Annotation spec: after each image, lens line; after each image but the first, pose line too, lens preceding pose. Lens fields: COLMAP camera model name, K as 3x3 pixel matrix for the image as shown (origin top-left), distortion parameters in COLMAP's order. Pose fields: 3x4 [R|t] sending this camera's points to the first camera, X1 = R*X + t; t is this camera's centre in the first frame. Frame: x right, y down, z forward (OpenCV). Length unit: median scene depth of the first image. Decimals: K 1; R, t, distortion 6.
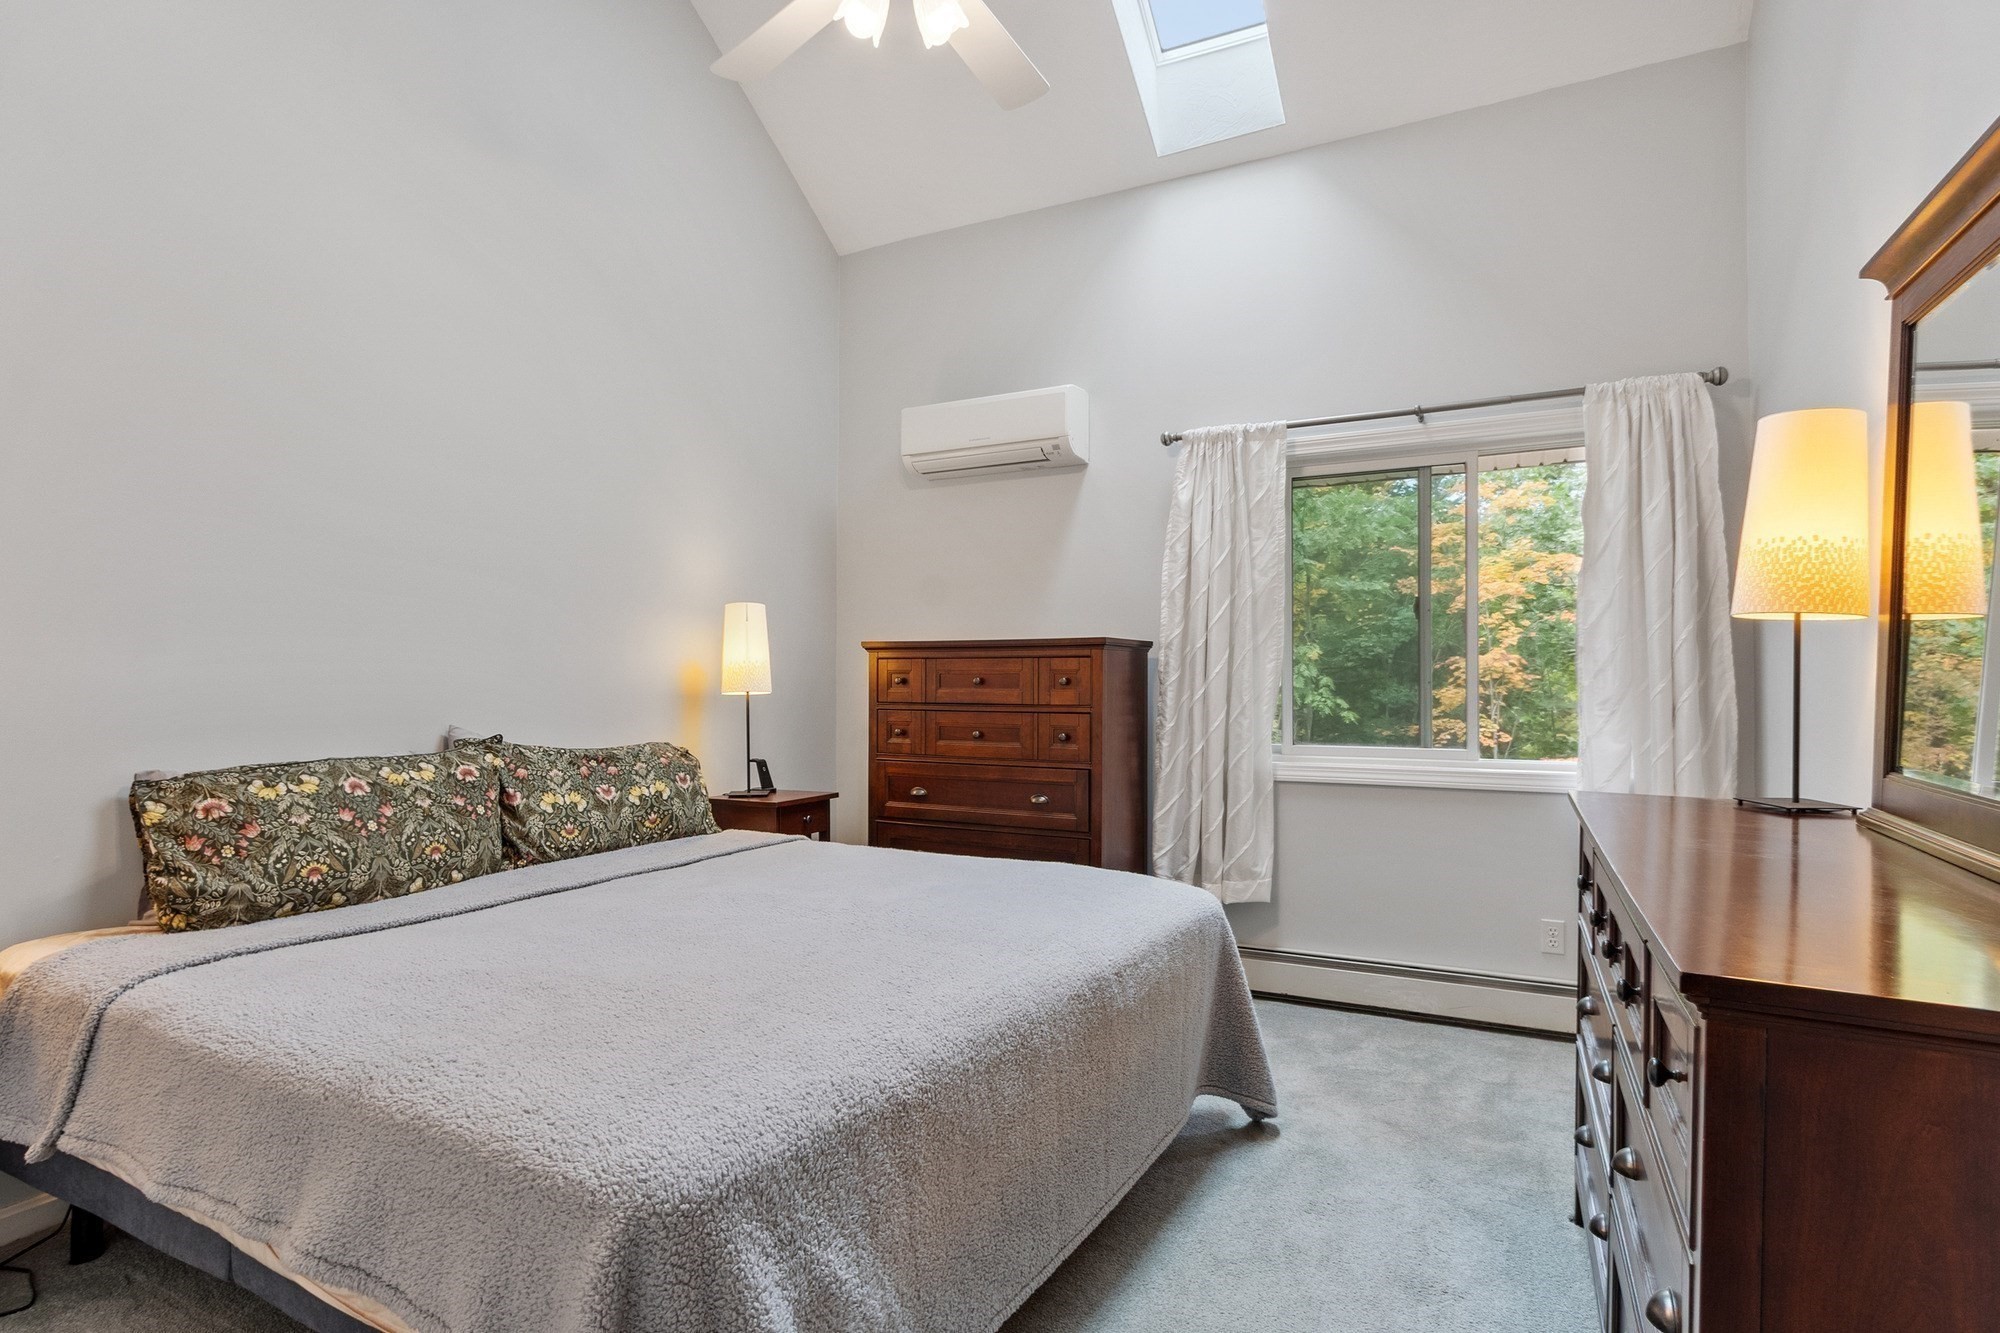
lens RADIAL K [[1017.9, 0, 997.8], [0, 1017.9, 671.3], [0, 0, 1]] dist [0.002375, 0.001392]
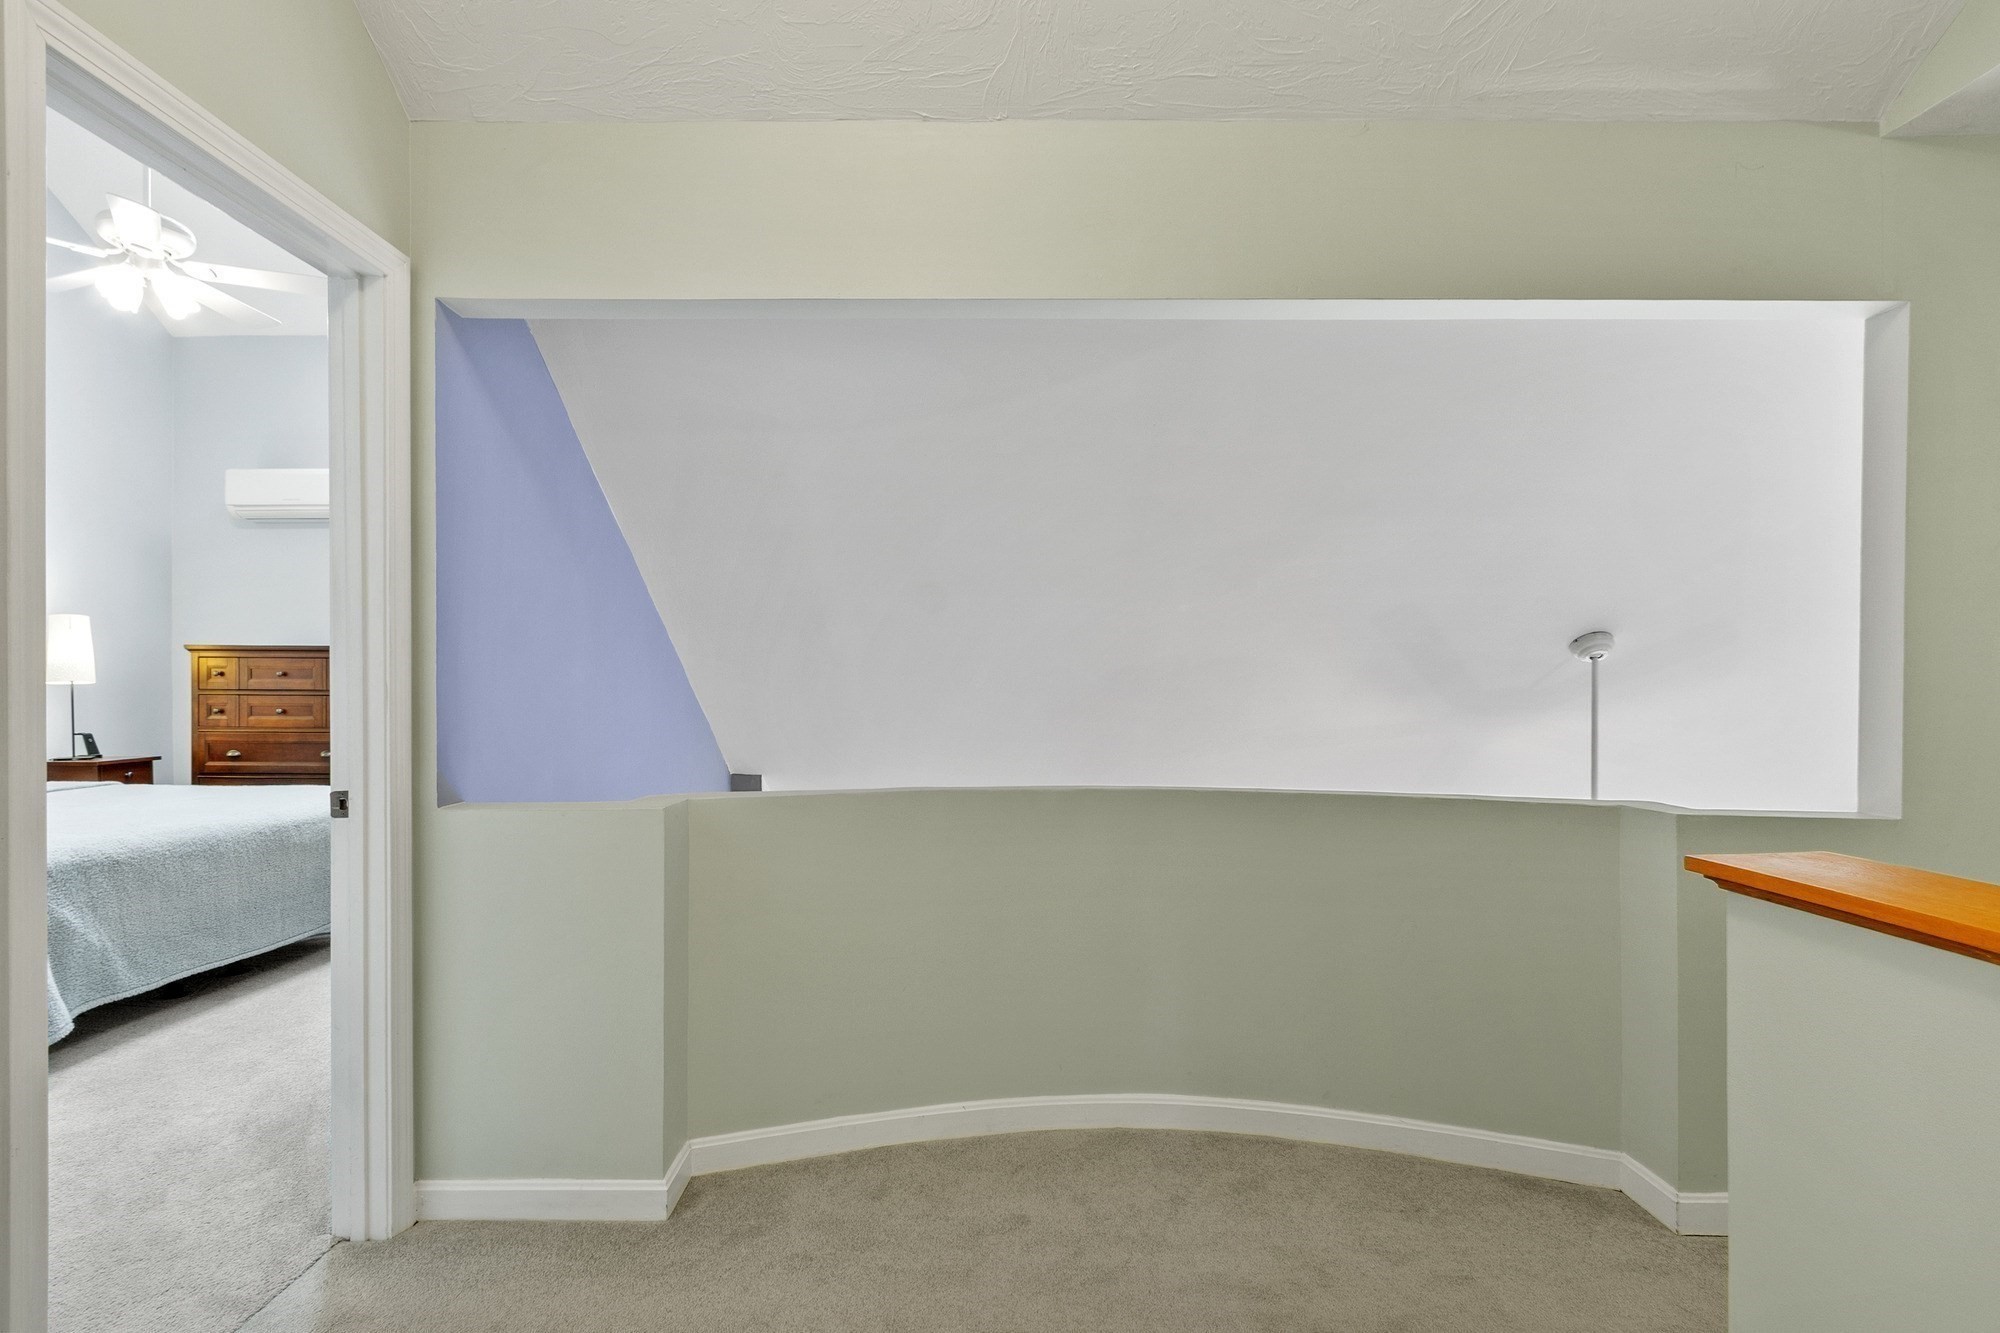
lens RADIAL K [[1017.9, 0, 996.9], [0, 1017.9, 682.1], [0, 0, 1]] dist [0.002375, 0.001392]
pose [[0.901302, -0.001637, 0.433188, 0.275313], [-0.004889, 0.999891, 0.013952, -0.003944], [-0.433163, -0.014693, 0.901196, -0.751177]]
